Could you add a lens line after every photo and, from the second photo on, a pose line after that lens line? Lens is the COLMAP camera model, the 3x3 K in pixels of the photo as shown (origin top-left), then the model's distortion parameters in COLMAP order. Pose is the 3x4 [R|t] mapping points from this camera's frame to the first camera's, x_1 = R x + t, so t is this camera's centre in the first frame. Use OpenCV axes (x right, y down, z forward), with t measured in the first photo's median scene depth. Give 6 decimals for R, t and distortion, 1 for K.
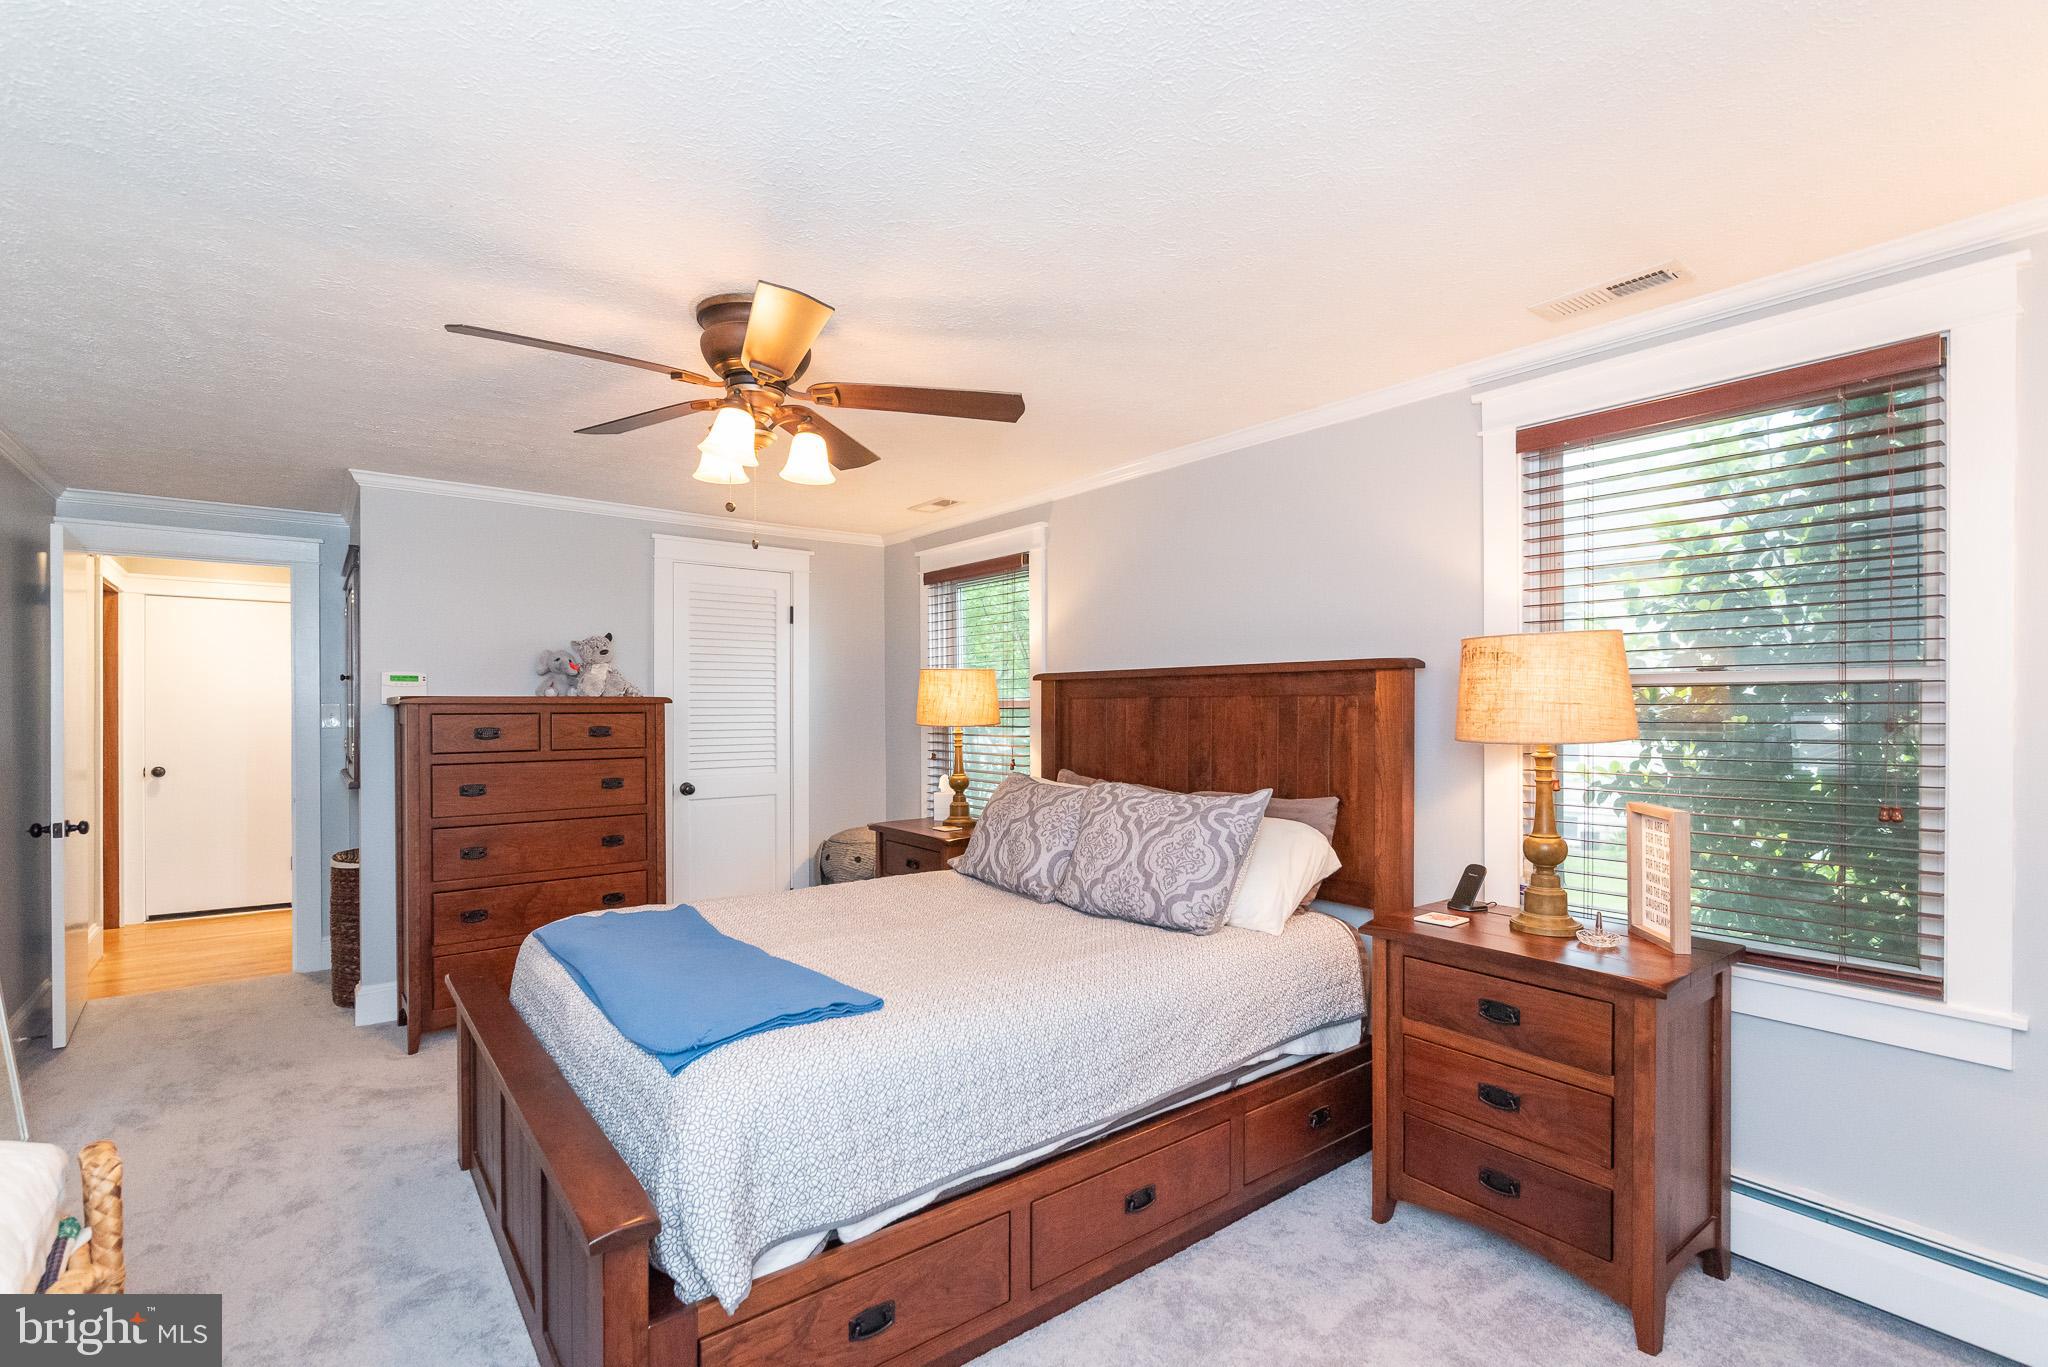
lens RADIAL K [[930.1, 0, 1020.6], [0, 930.1, 675.3], [0, 0, 1]] dist [-0.002416, -0.000097]
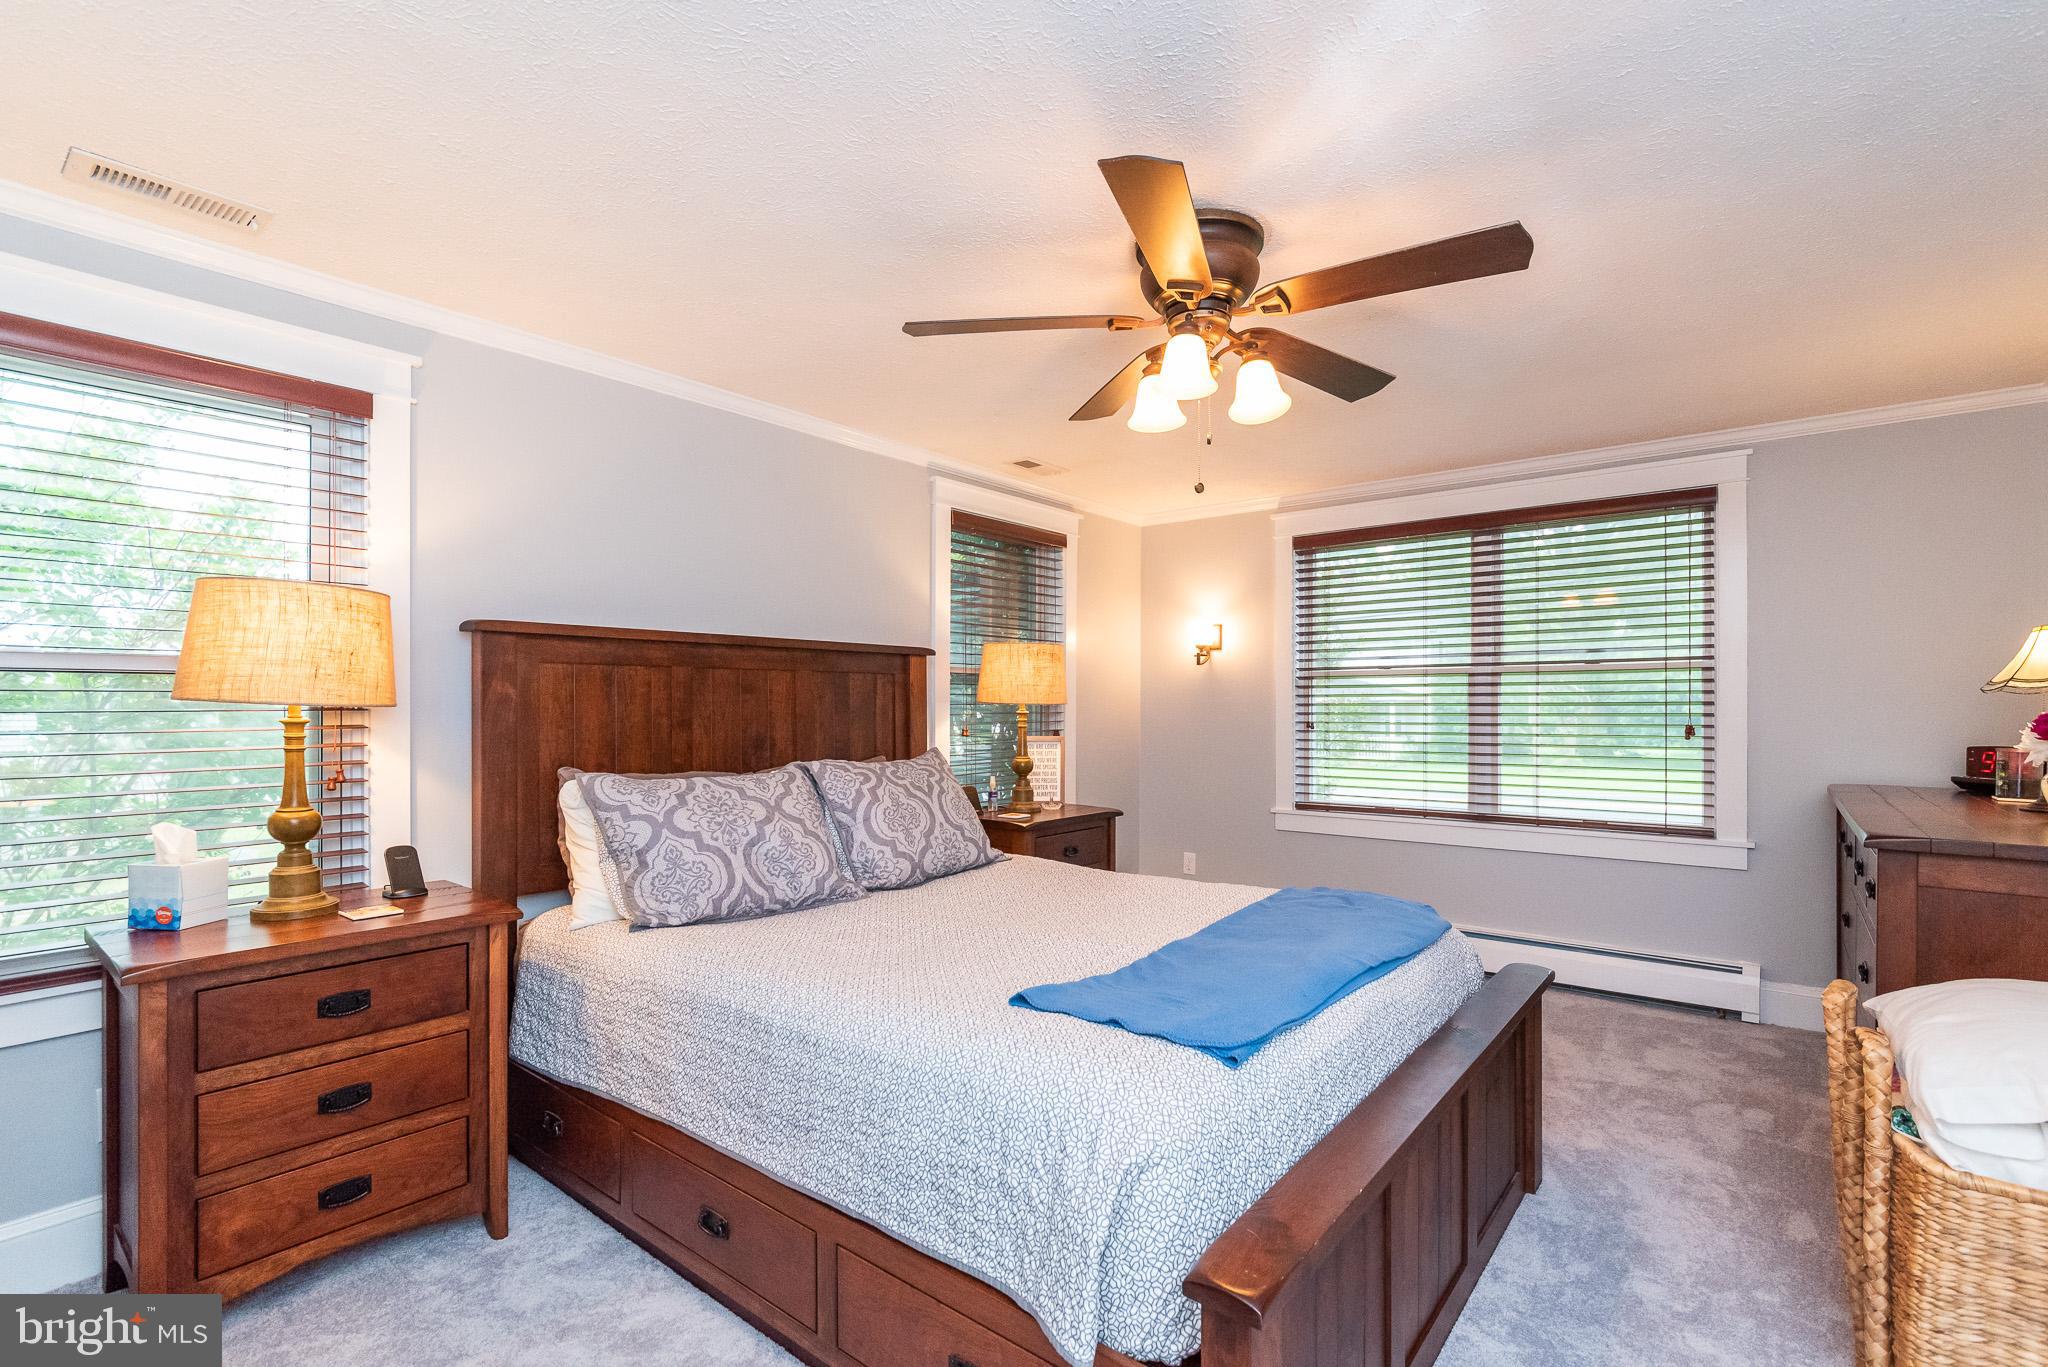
lens RADIAL K [[922.3, 0, 1019.5], [0, 922.3, 688.9], [0, 0, 1]] dist [-0.002698, -0.000027]
pose [[-0.214537, 0.023105, 0.976443, -0.798828], [-0.027185, 0.999192, -0.029616, 0.064802], [-0.976337, -0.032899, -0.213736, 0.971785]]
